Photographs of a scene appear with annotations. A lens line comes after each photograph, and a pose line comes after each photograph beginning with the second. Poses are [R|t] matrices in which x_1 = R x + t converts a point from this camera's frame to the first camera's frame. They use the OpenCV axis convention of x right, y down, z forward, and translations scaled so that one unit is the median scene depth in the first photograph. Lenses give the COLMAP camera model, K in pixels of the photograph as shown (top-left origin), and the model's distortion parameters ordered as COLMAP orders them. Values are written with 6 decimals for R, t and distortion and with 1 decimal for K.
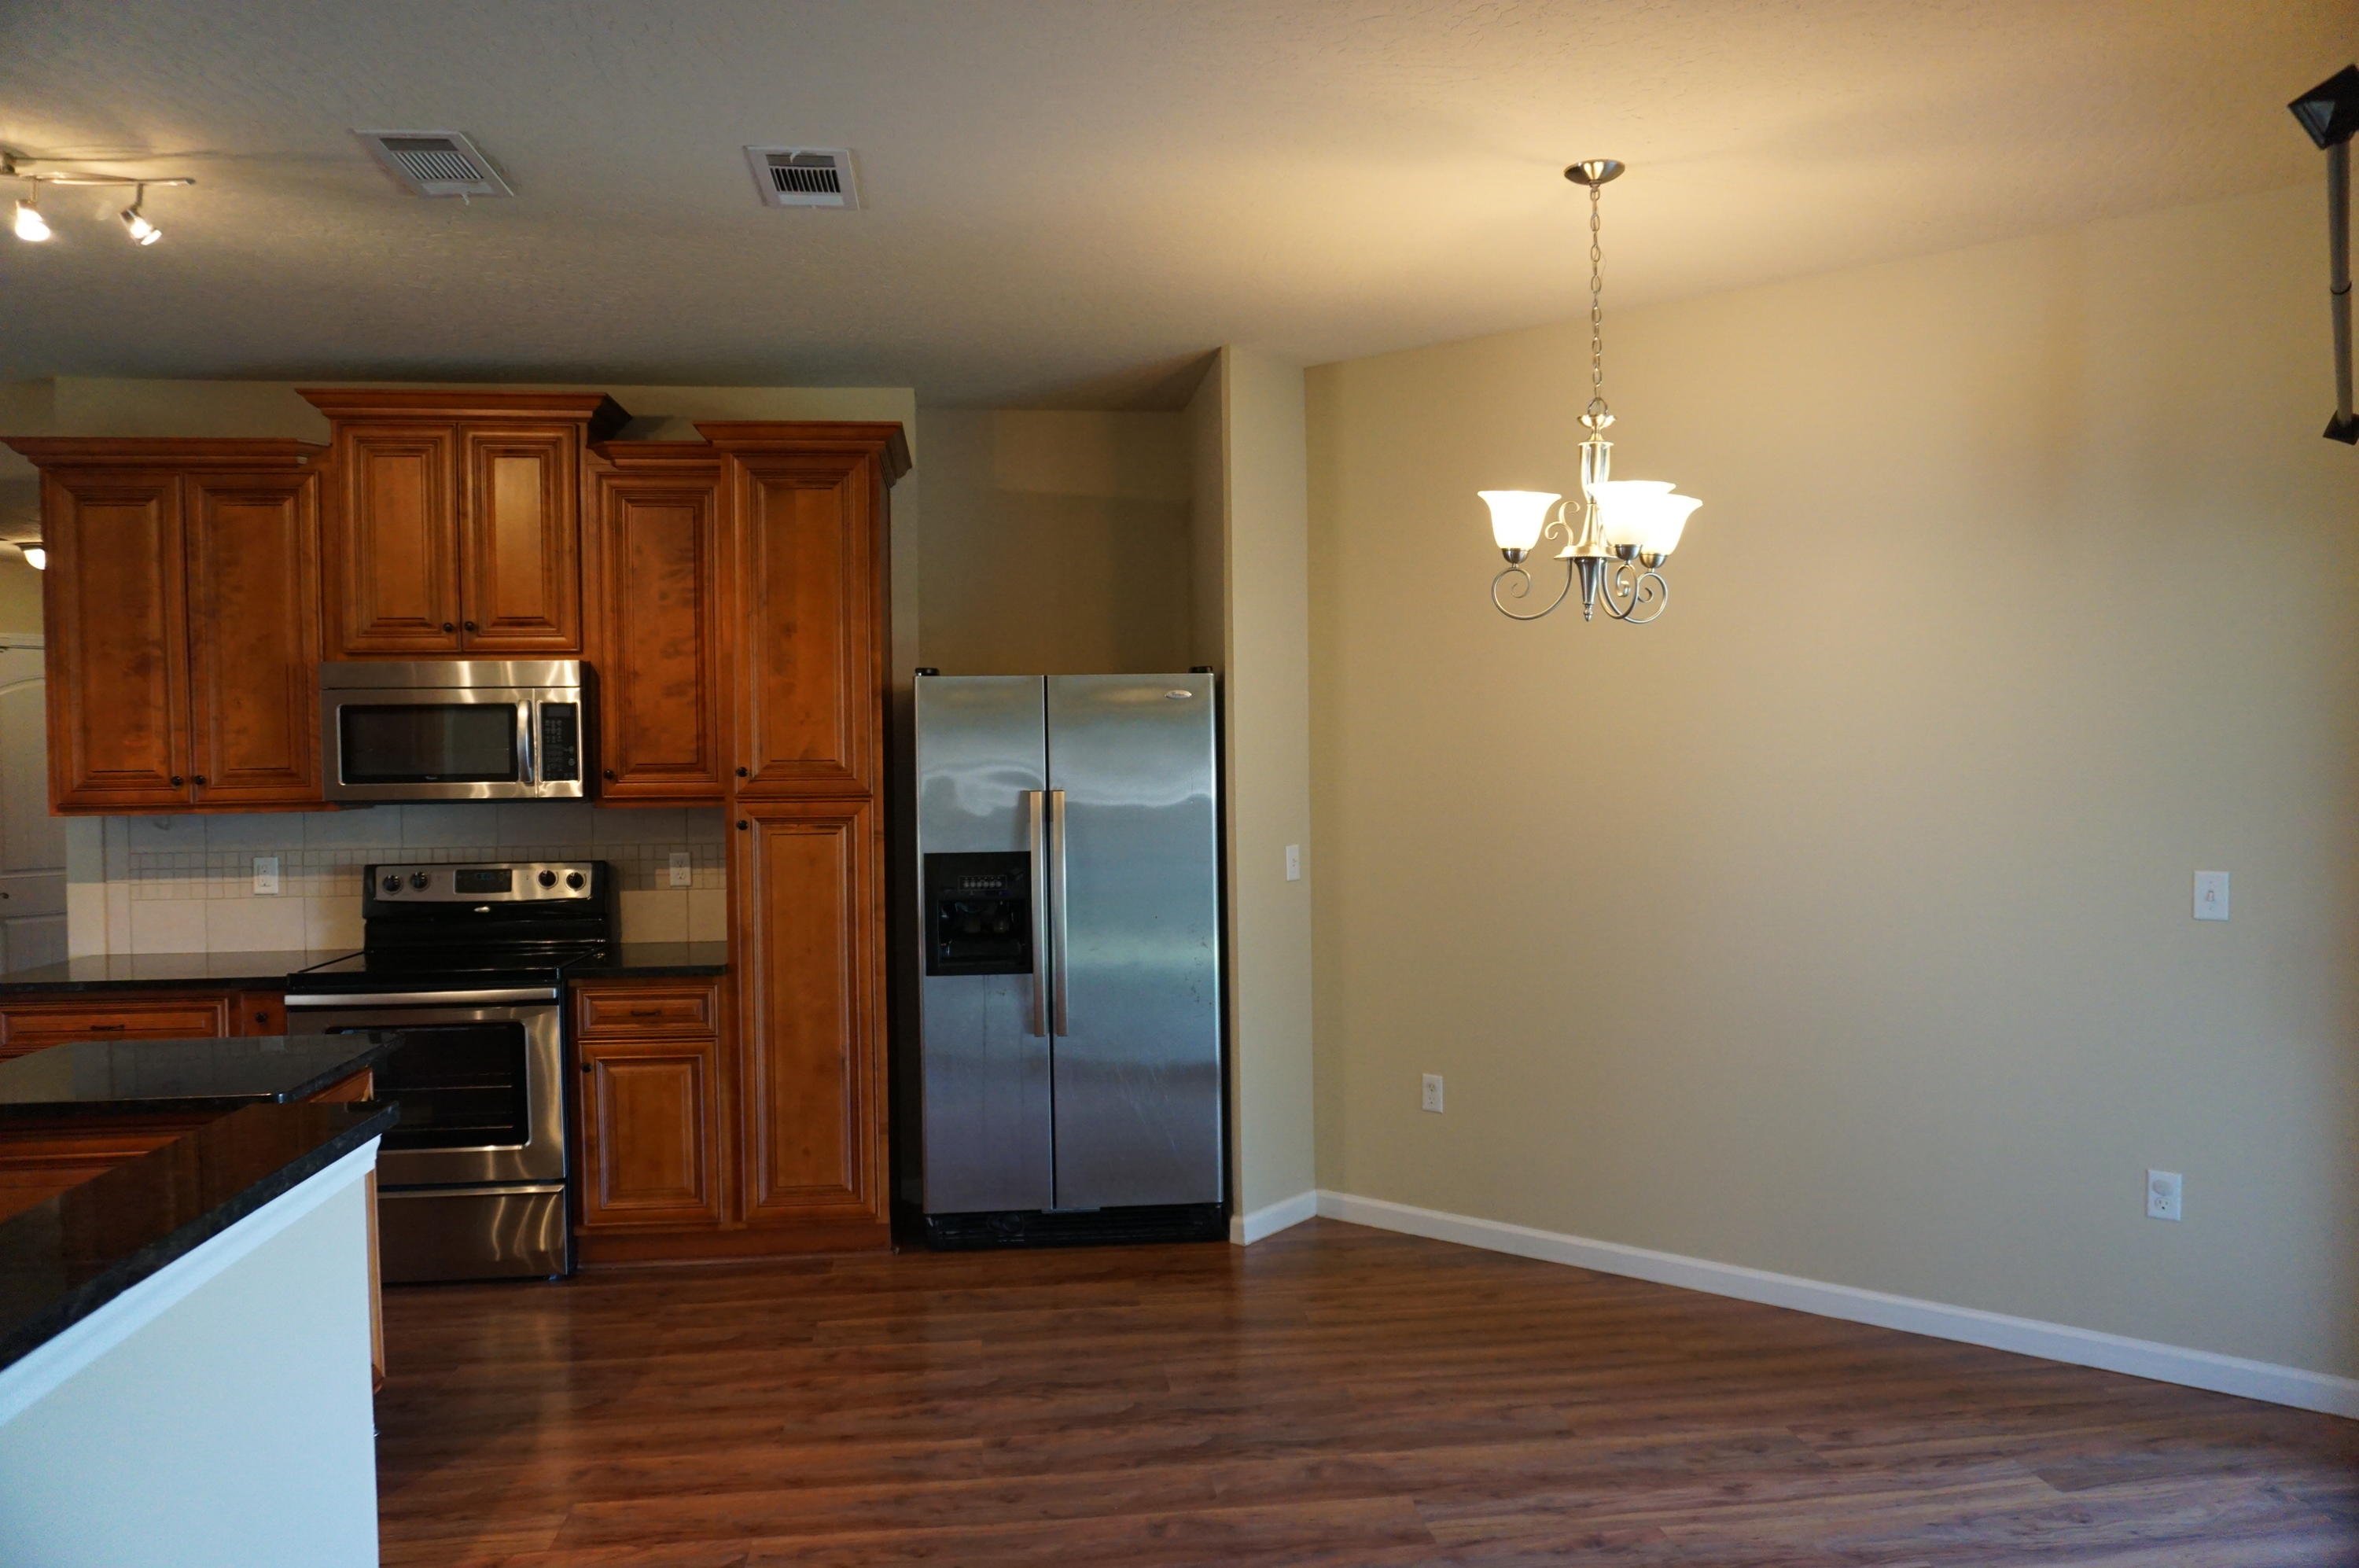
lens RADIAL K [[1567.4, 0, 1182.7], [0, 1567.4, 794.3], [0, 0, 1]] dist [-0.058611, 0.036263]
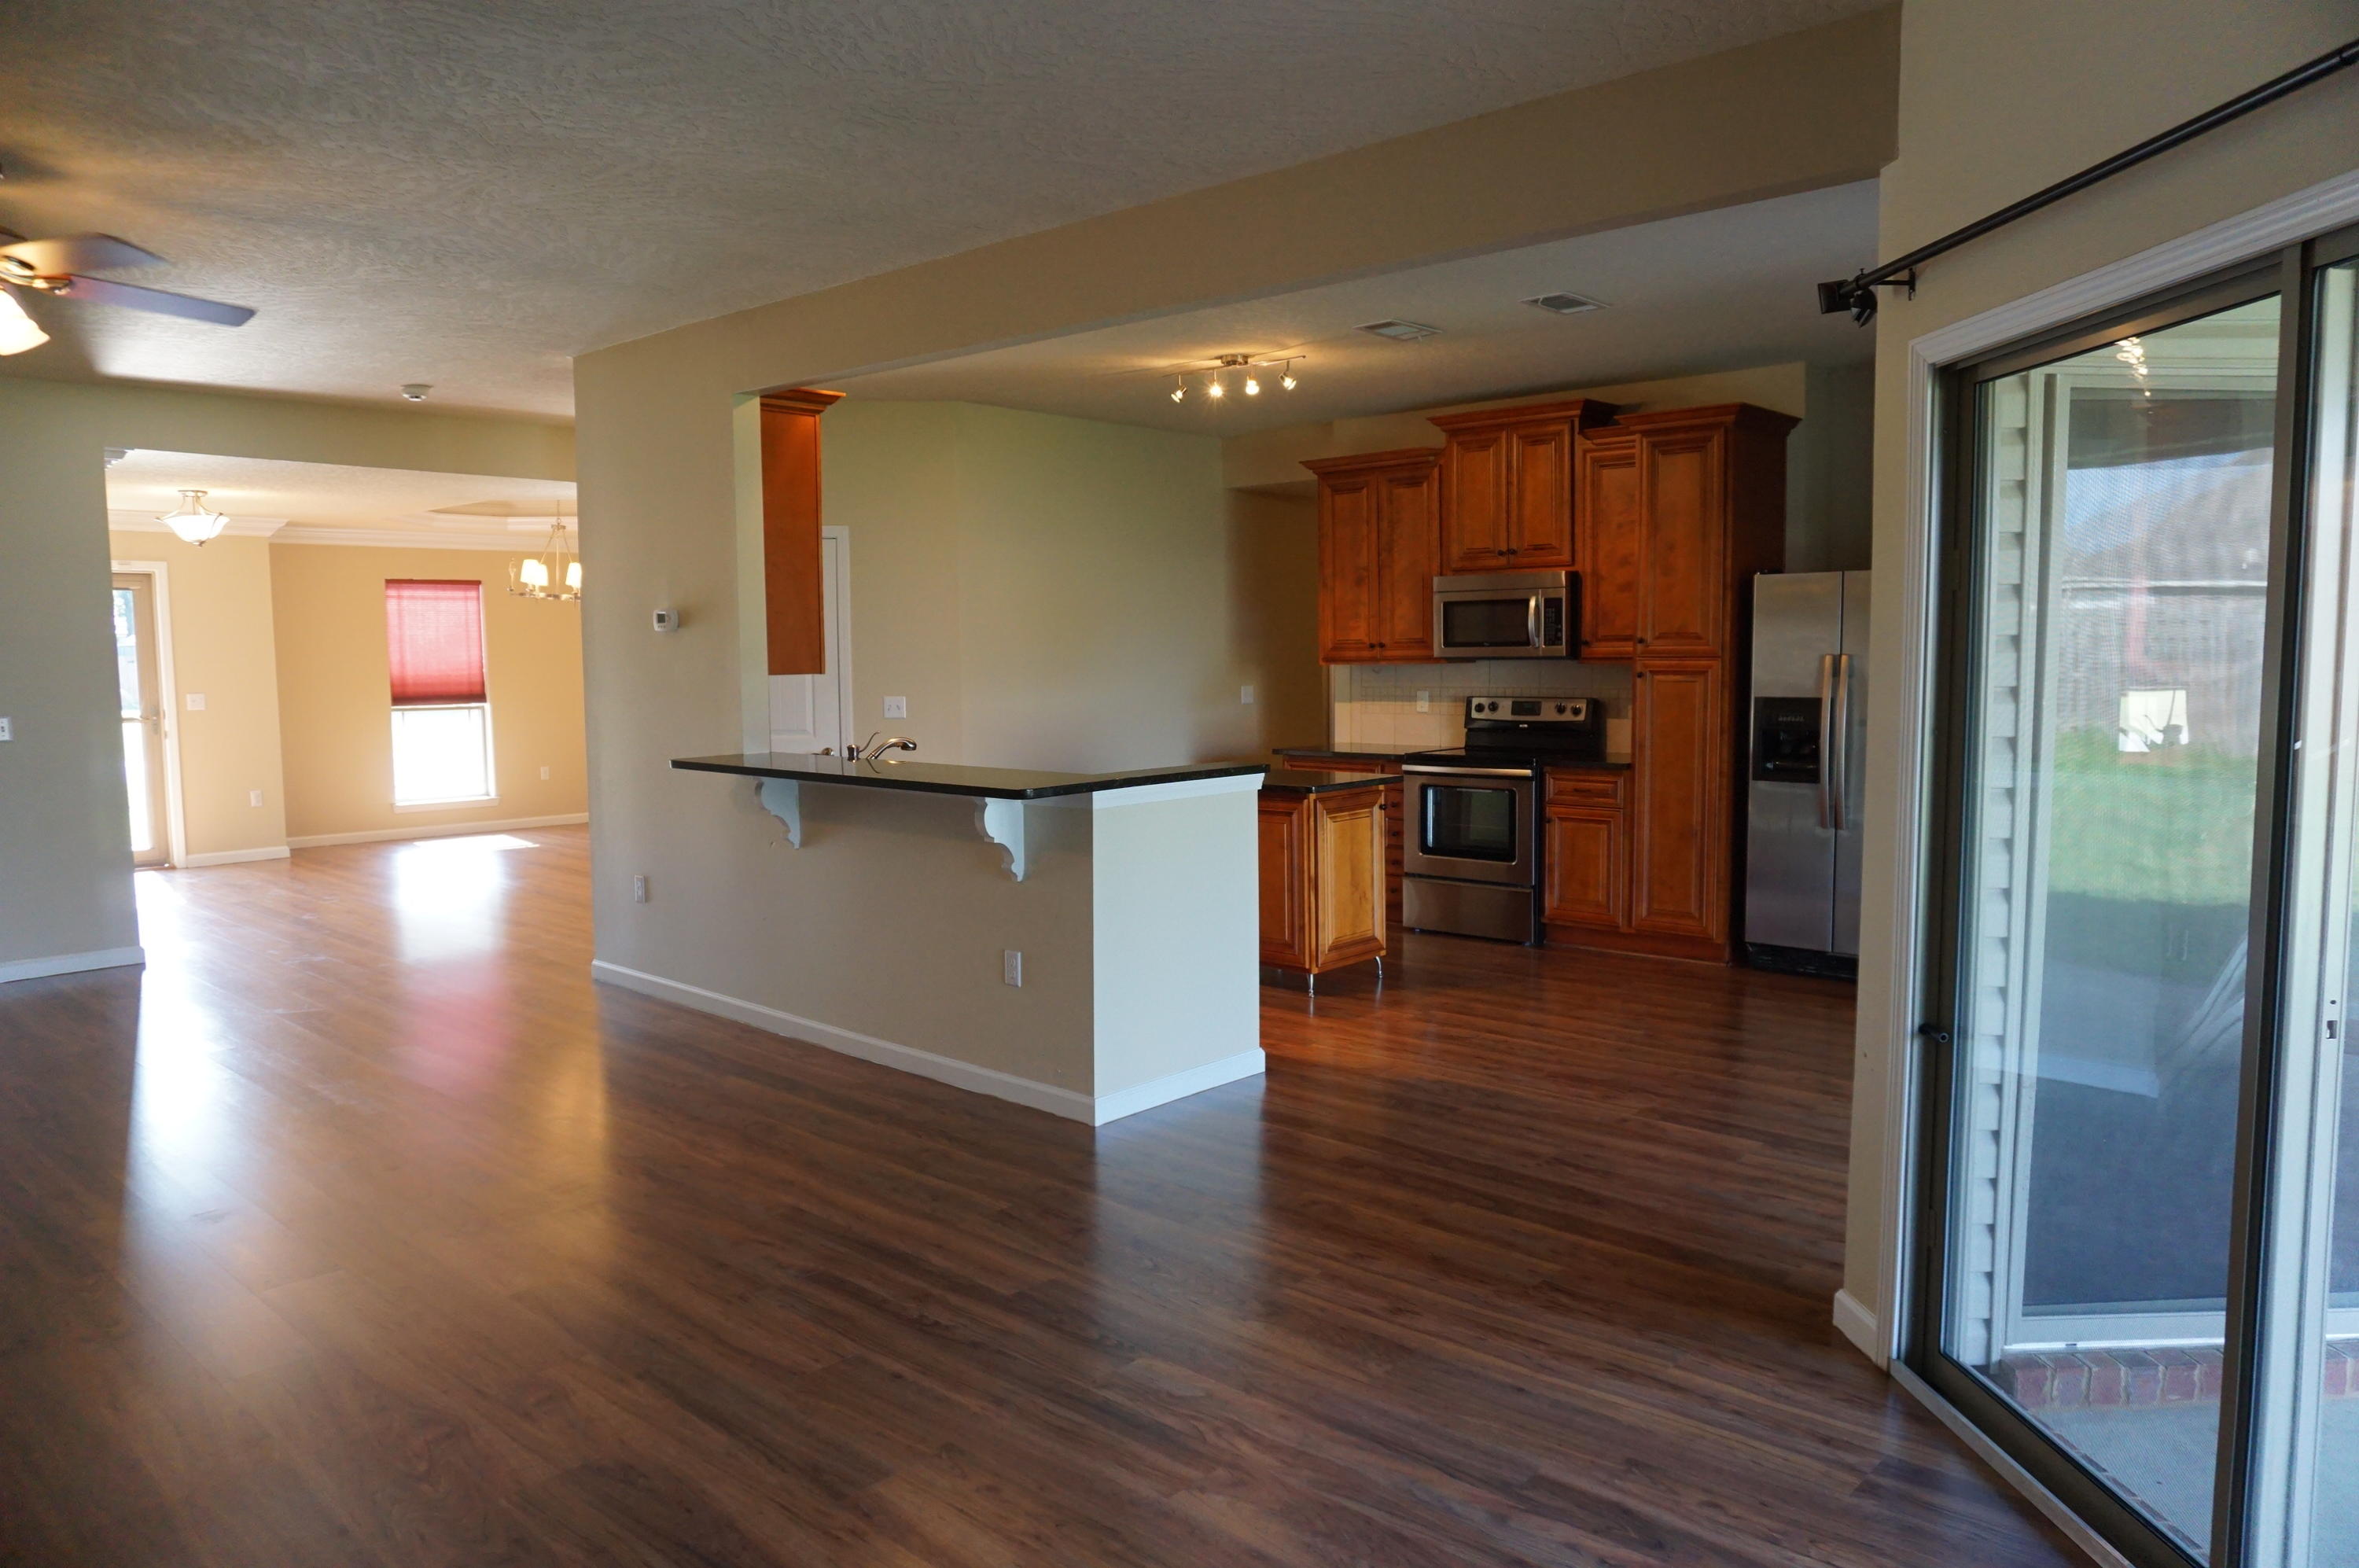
lens RADIAL K [[1574.4, 0, 1184.5], [0, 1574.4, 784.5], [0, 0, 1]] dist [-0.057992, 0.043548]
pose [[0.642903, 0.068068, -0.762917, 0.623711], [-0.012689, 0.996853, 0.078247, 0.012236], [0.765843, -0.040625, 0.641743, -0.355709]]
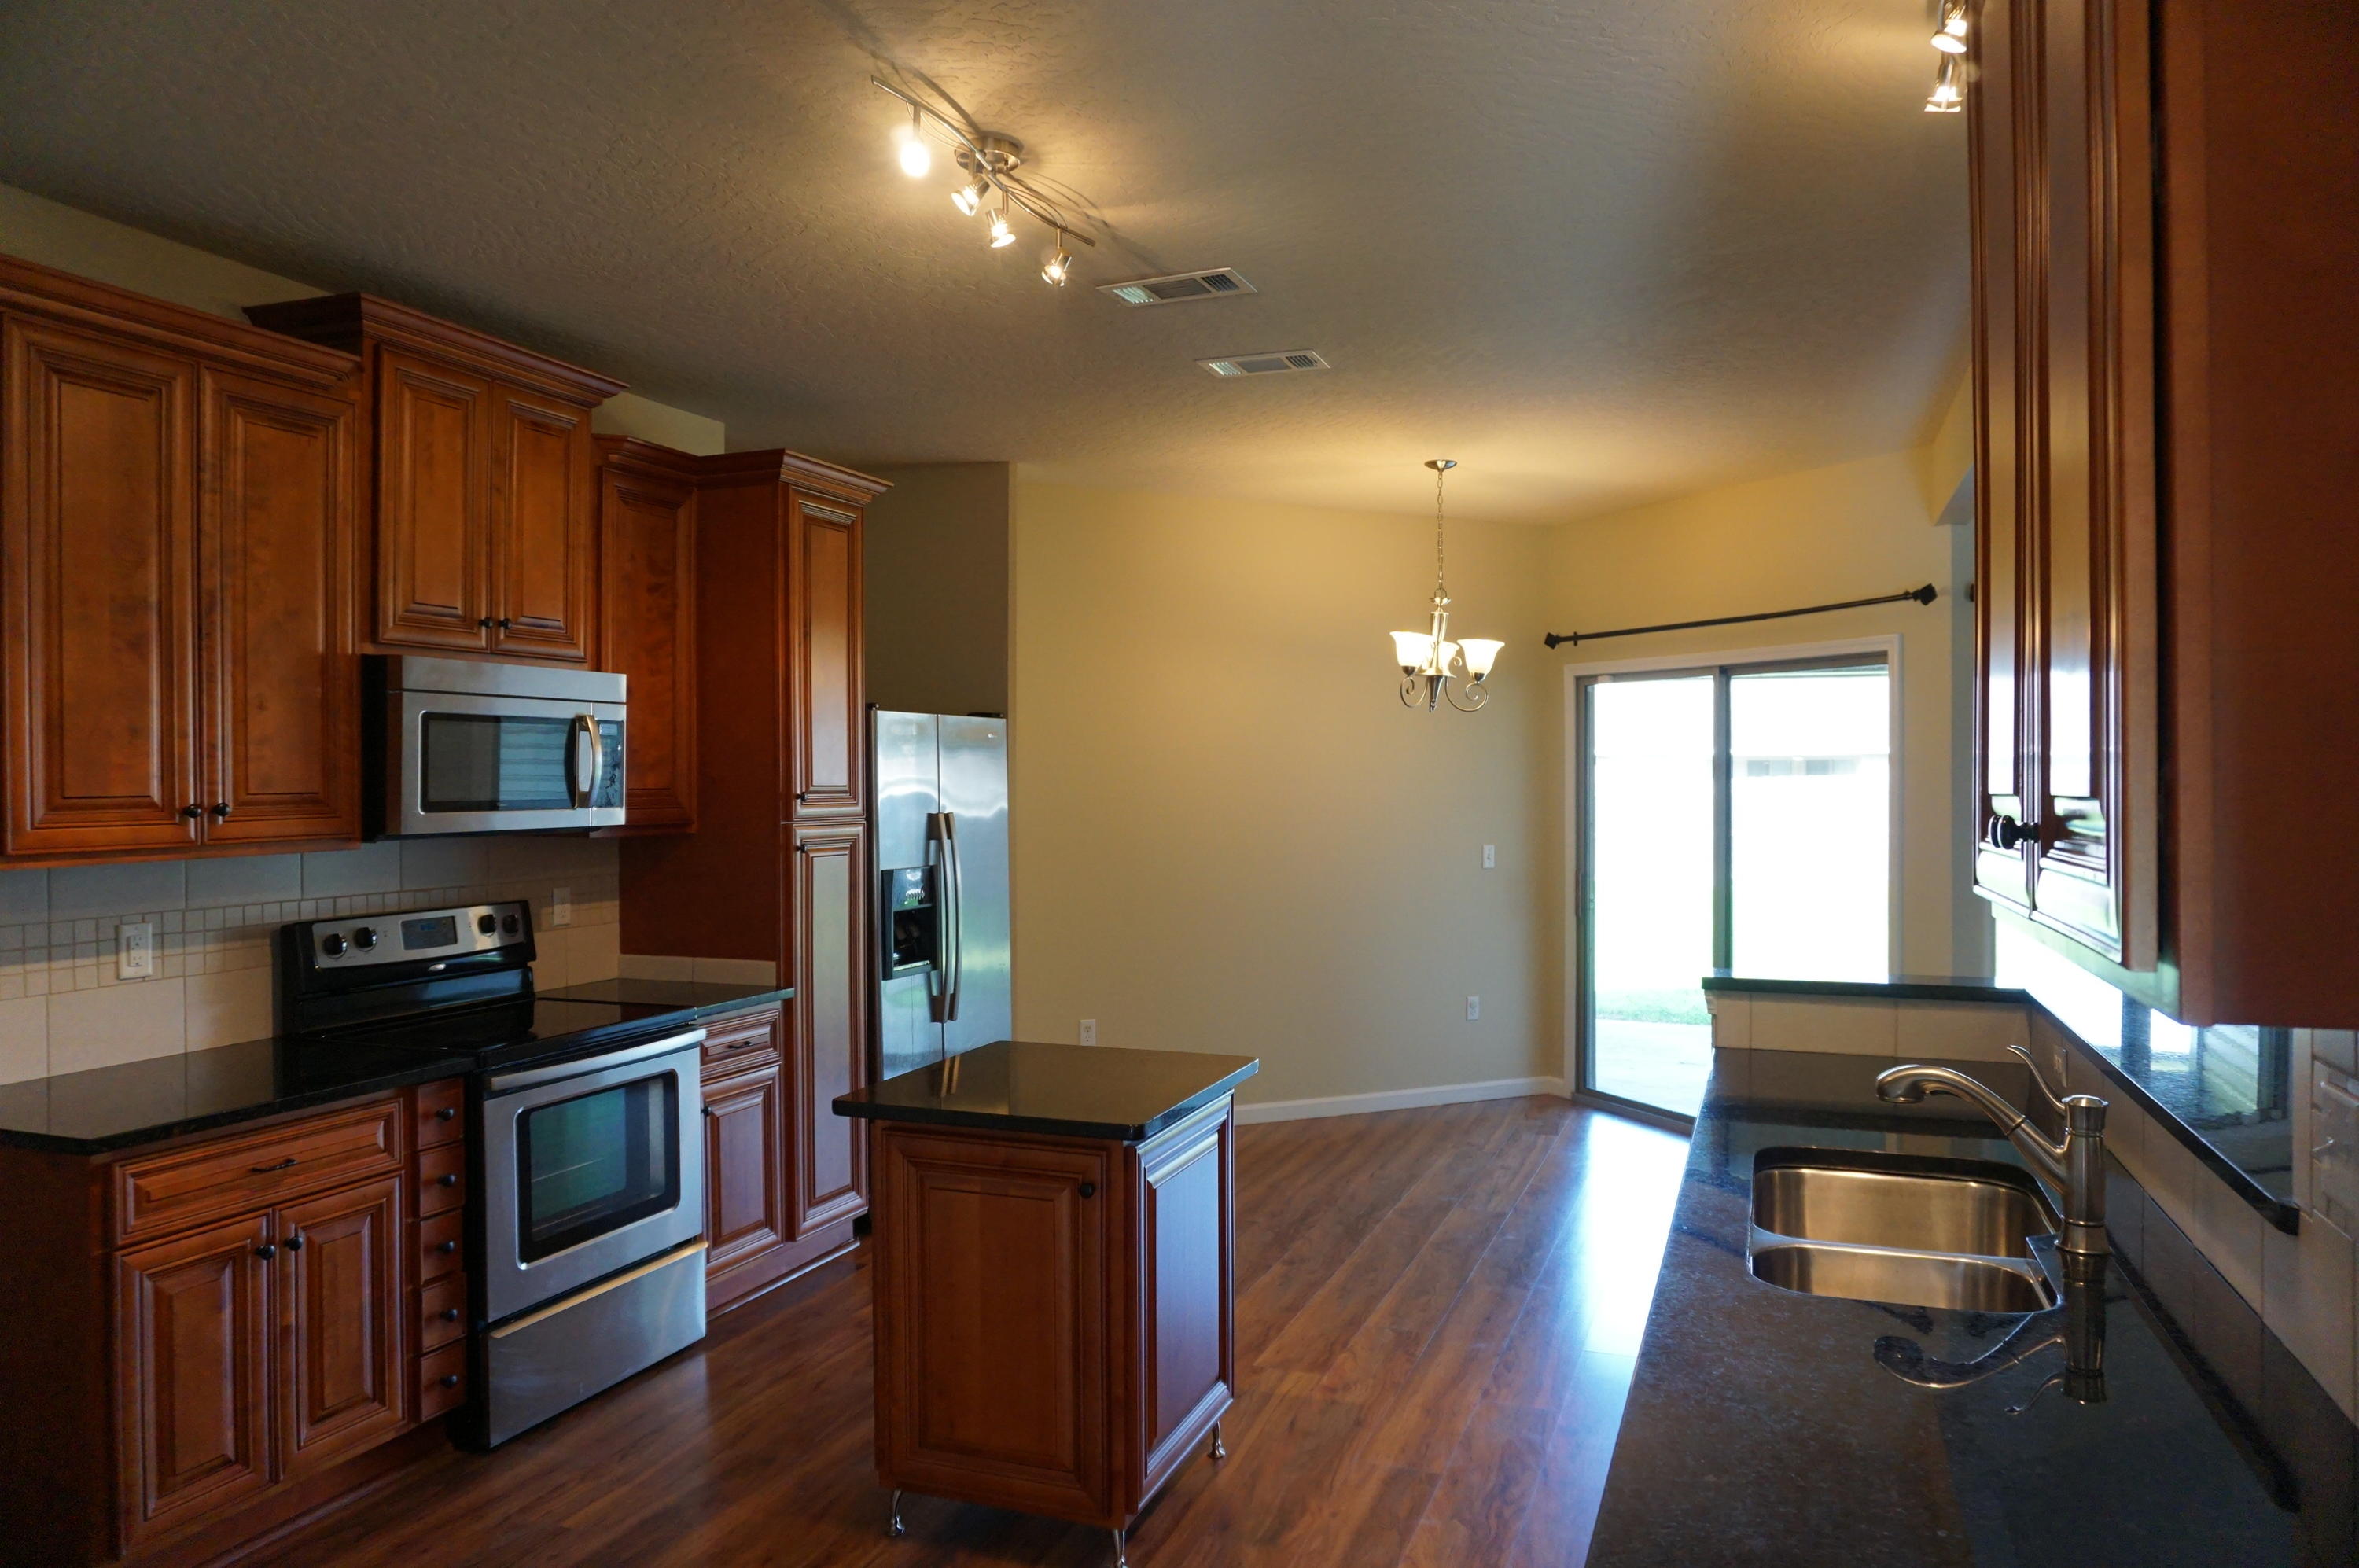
lens RADIAL K [[1574.4, 0, 1184.5], [0, 1574.4, 784.5], [0, 0, 1]] dist [-0.057992, 0.043548]
pose [[0.470995, 0.005381, 0.882119, -1.062170], [0.018351, 0.999705, -0.015897, -0.001436], [-0.881945, 0.023676, 0.470758, 0.289592]]
